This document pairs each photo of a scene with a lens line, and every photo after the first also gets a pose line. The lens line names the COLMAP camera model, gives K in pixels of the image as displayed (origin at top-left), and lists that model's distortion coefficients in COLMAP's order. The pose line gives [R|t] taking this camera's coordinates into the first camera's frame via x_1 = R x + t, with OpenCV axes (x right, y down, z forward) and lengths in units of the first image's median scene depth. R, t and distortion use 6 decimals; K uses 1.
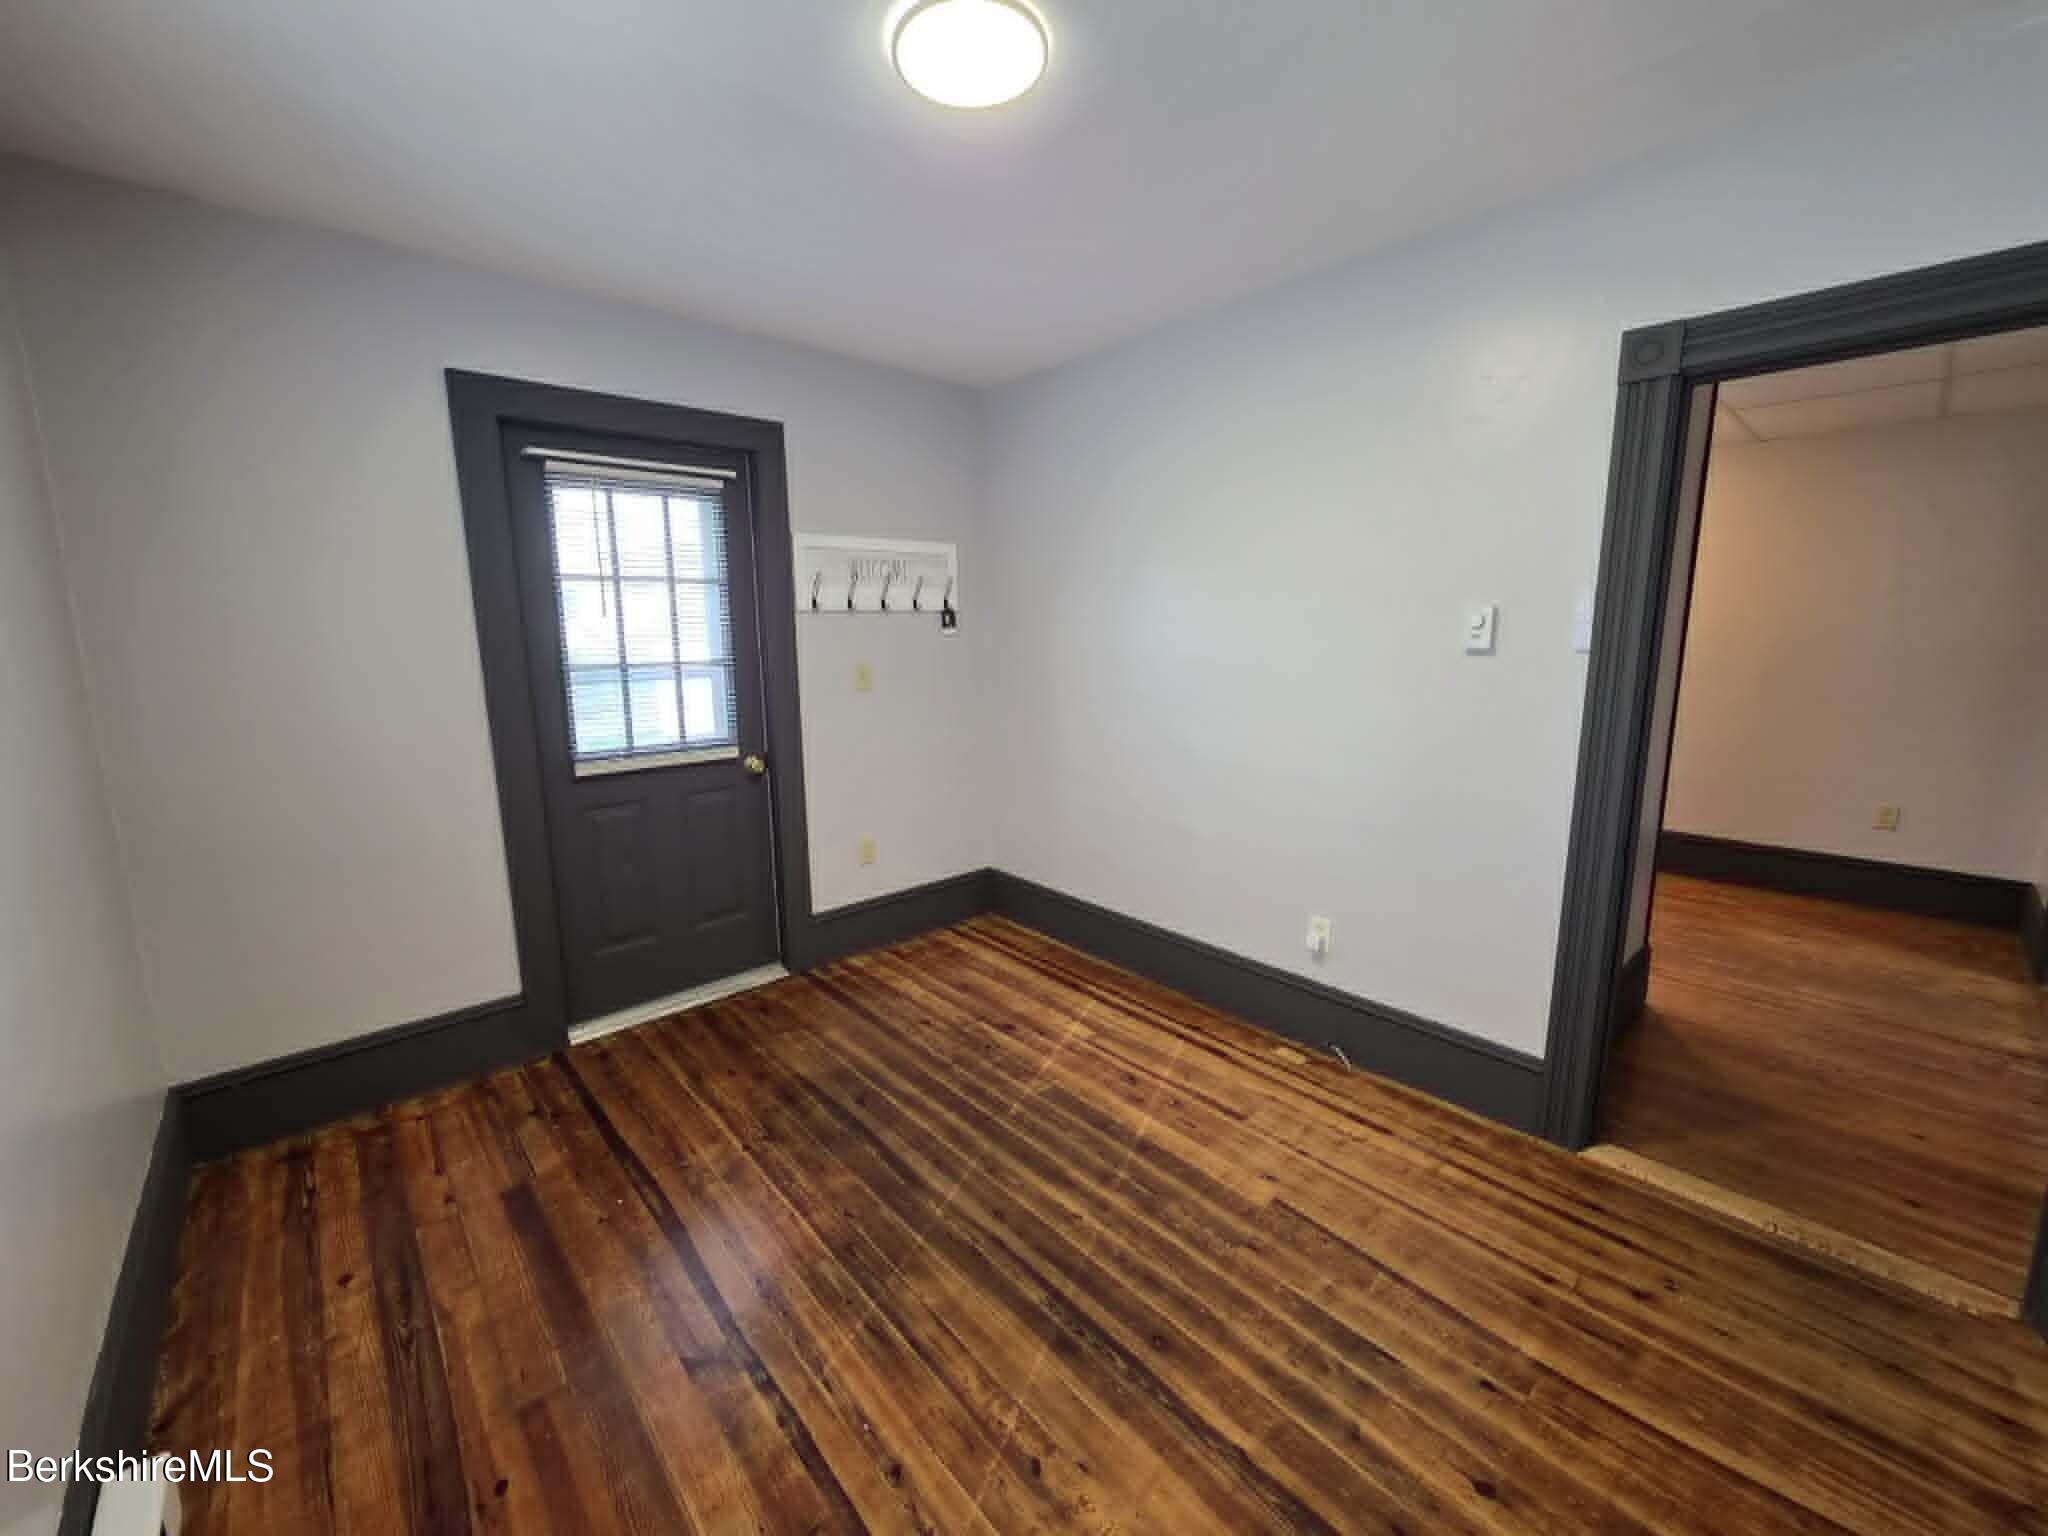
lens RADIAL K [[814.7, 0, 1021.0], [0, 814.7, 757.1], [0, 0, 1]] dist [0.006497, -0.000964]
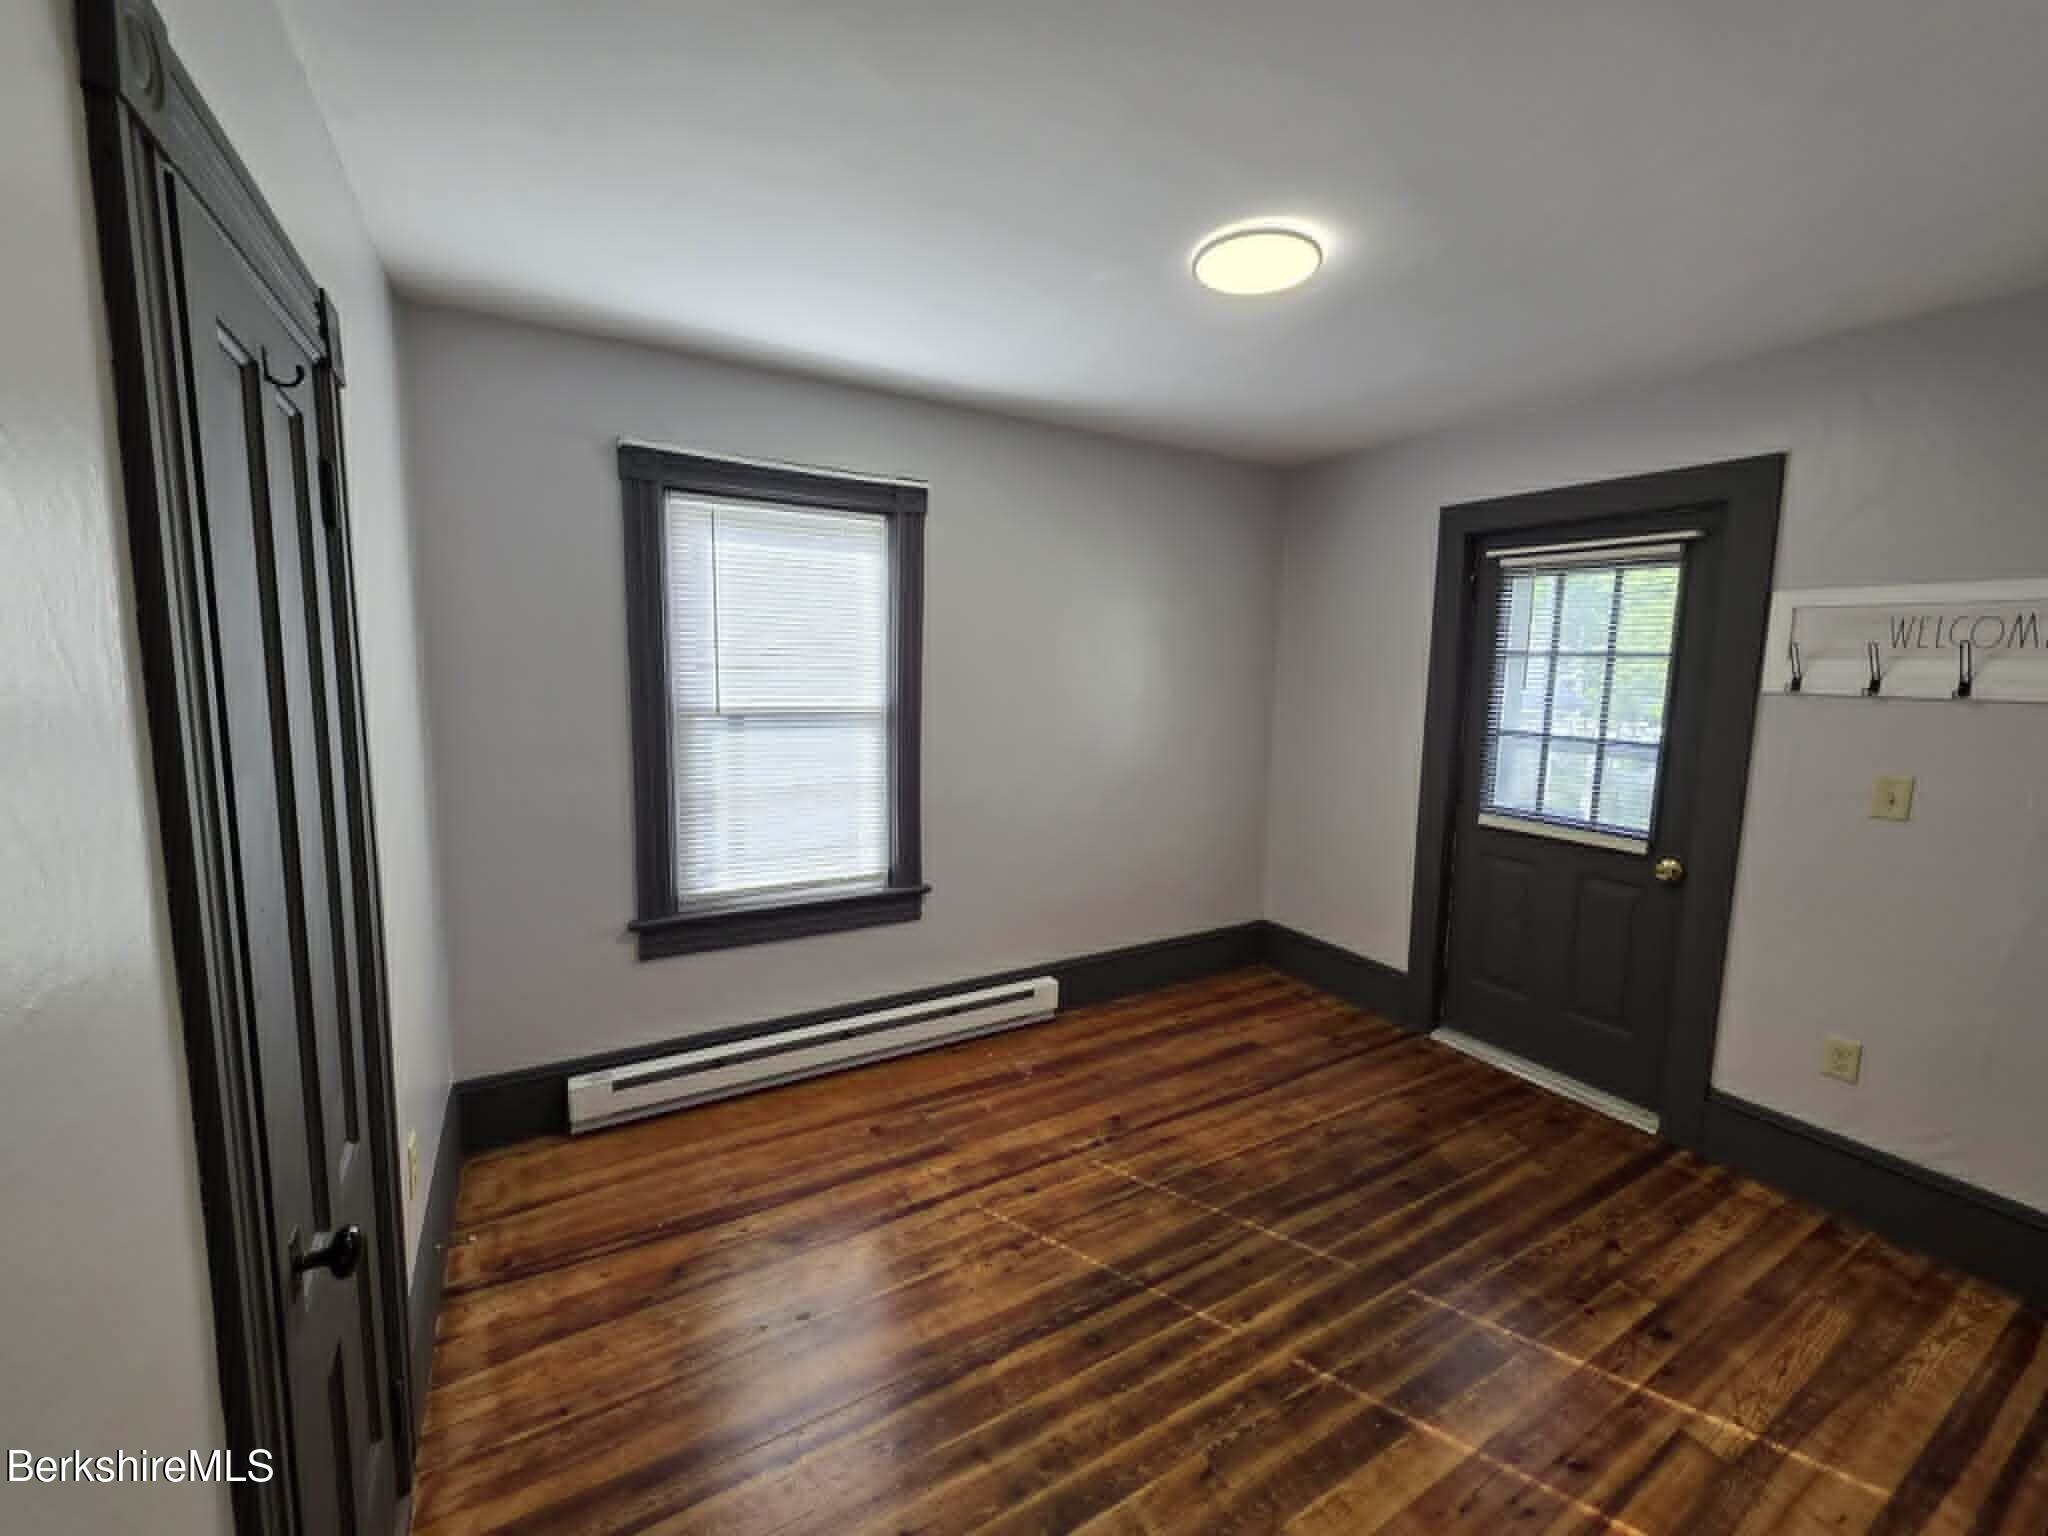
lens RADIAL K [[814.7, 0, 1021.0], [0, 814.7, 757.1], [0, 0, 1]] dist [0.006497, -0.000964]
pose [[-0.209240, 0.123517, -0.970032, 0.803870], [-0.174740, 0.971301, 0.161371, -0.160958], [0.962125, 0.203269, -0.181652, 0.635056]]
